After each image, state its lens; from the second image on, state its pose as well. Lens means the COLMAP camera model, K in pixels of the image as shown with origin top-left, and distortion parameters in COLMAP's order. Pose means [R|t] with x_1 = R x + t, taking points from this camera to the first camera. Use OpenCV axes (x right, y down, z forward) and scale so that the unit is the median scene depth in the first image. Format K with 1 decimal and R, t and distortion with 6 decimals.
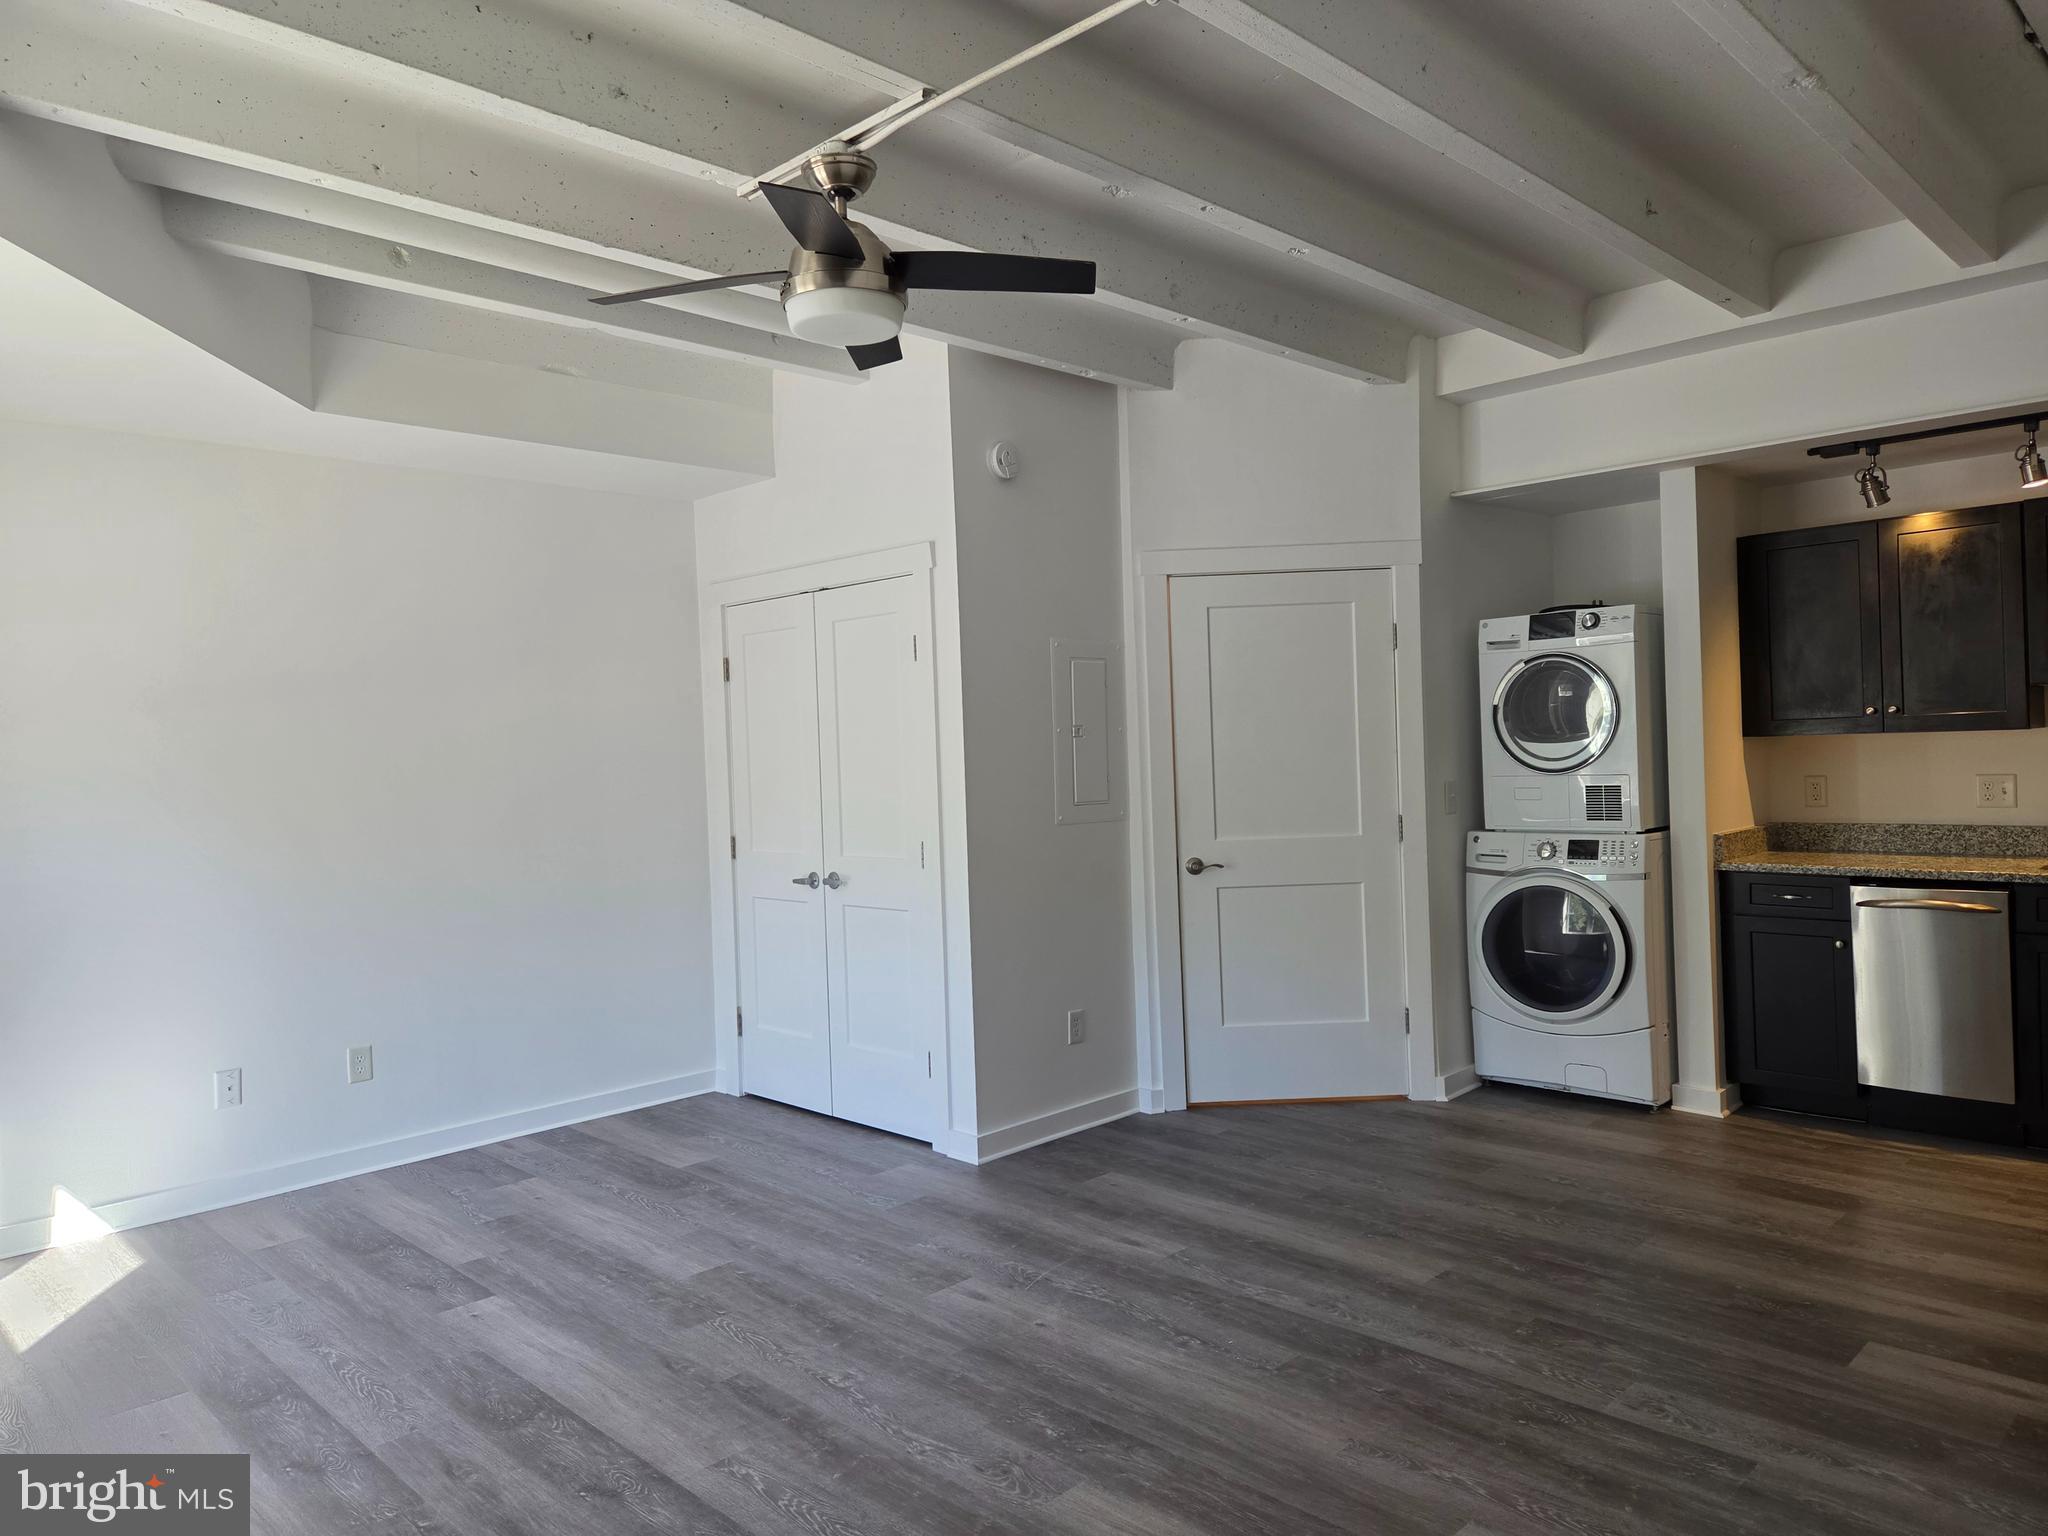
lens RADIAL K [[1372.1, 0, 1015.9], [0, 1372.1, 760.5], [0, 0, 1]] dist [0.076848, -0.068961]
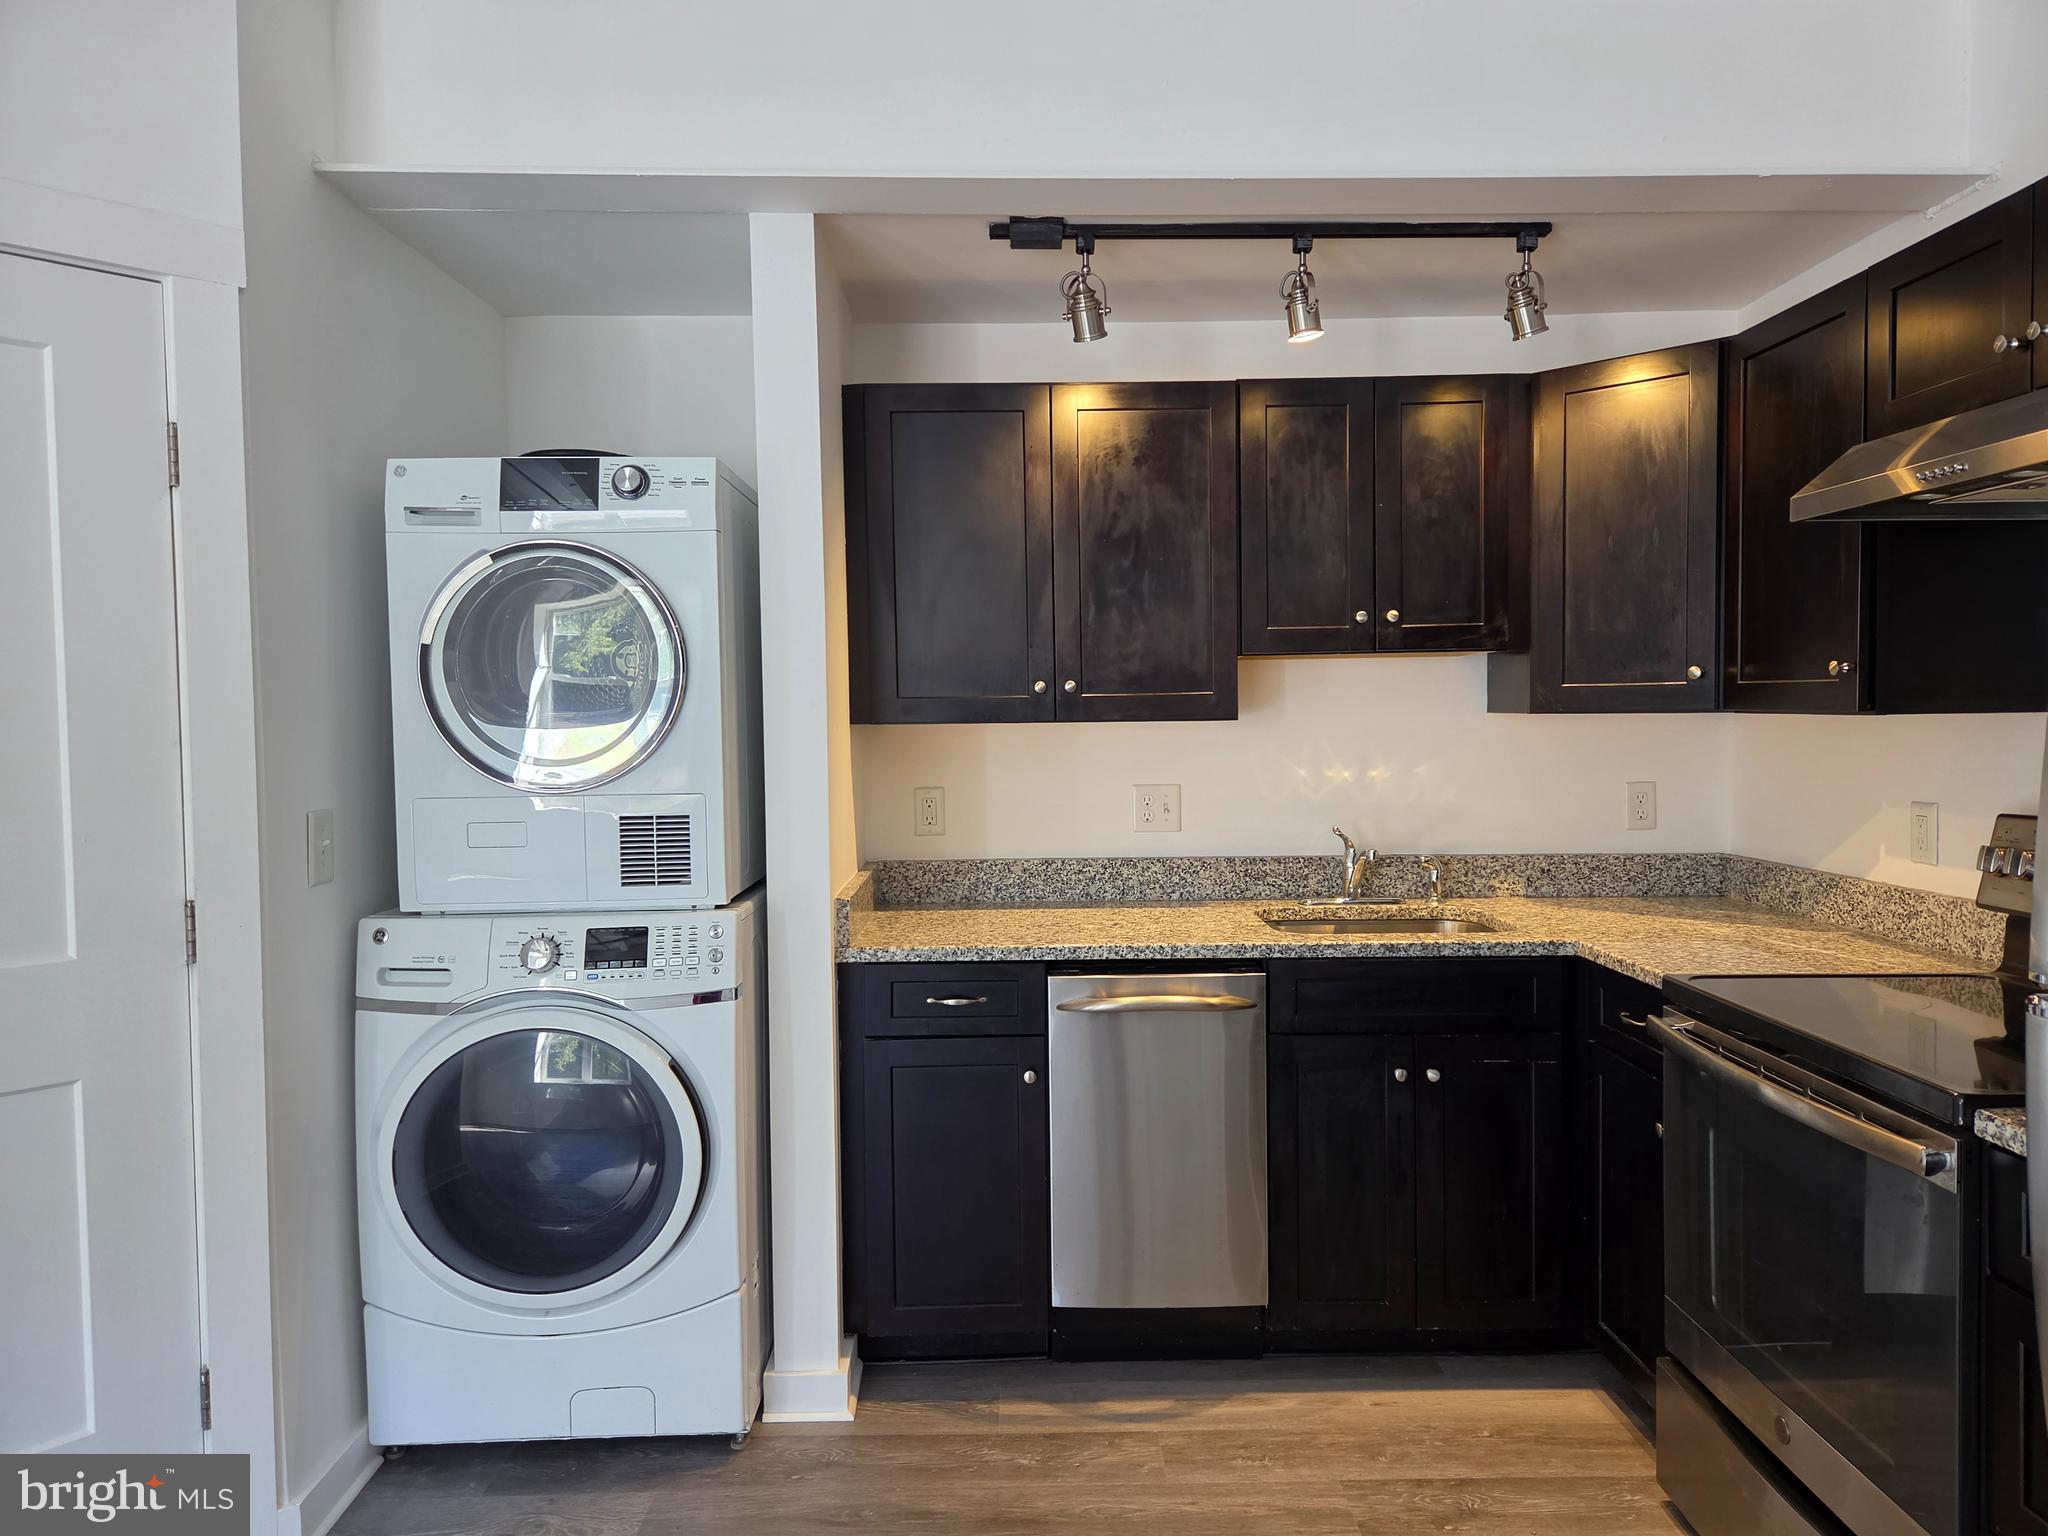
lens RADIAL K [[1359.5, 0, 1041.9], [0, 1359.5, 768.0], [0, 0, 1]] dist [0.084847, -0.082704]
pose [[0.689086, -0.003394, 0.724671, 0.185830], [-0.005525, 0.999935, 0.009936, -0.005521], [-0.724658, -0.010851, 0.689023, 0.641556]]
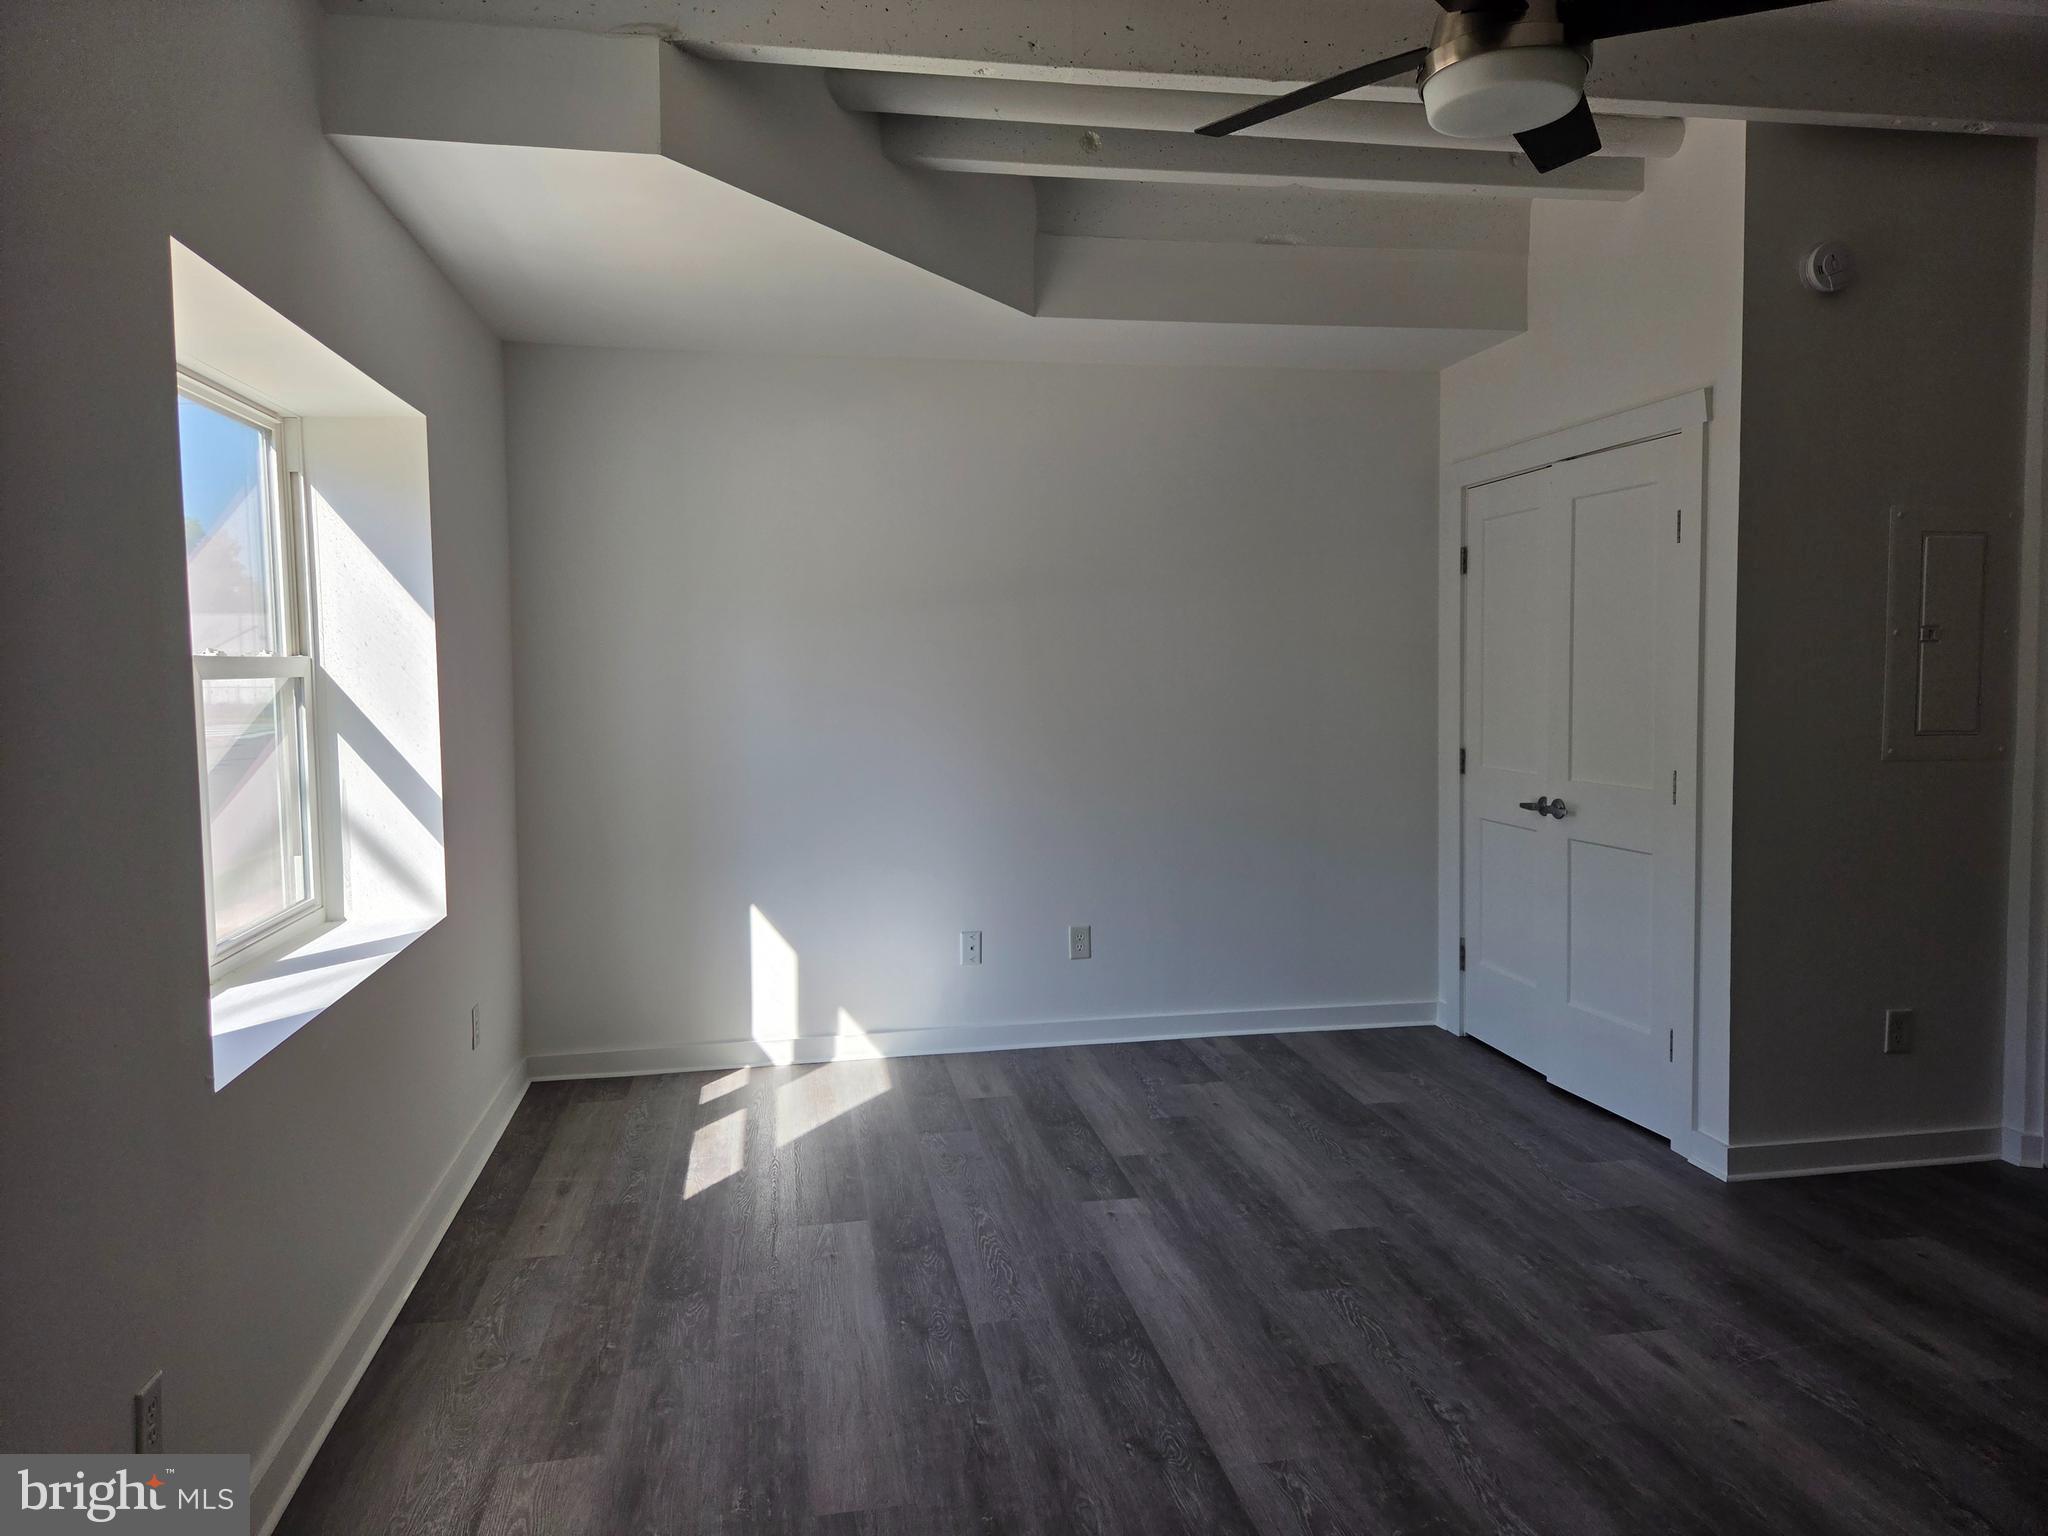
lens RADIAL K [[1376.5, 0, 1016.6], [0, 1376.5, 745.4], [0, 0, 1]] dist [0.057111, -0.039922]
pose [[0.825487, 0.057586, -0.561476, 0.076064], [-0.021760, 0.997289, 0.070291, -0.004663], [0.564002, -0.045806, 0.824502, 0.126747]]
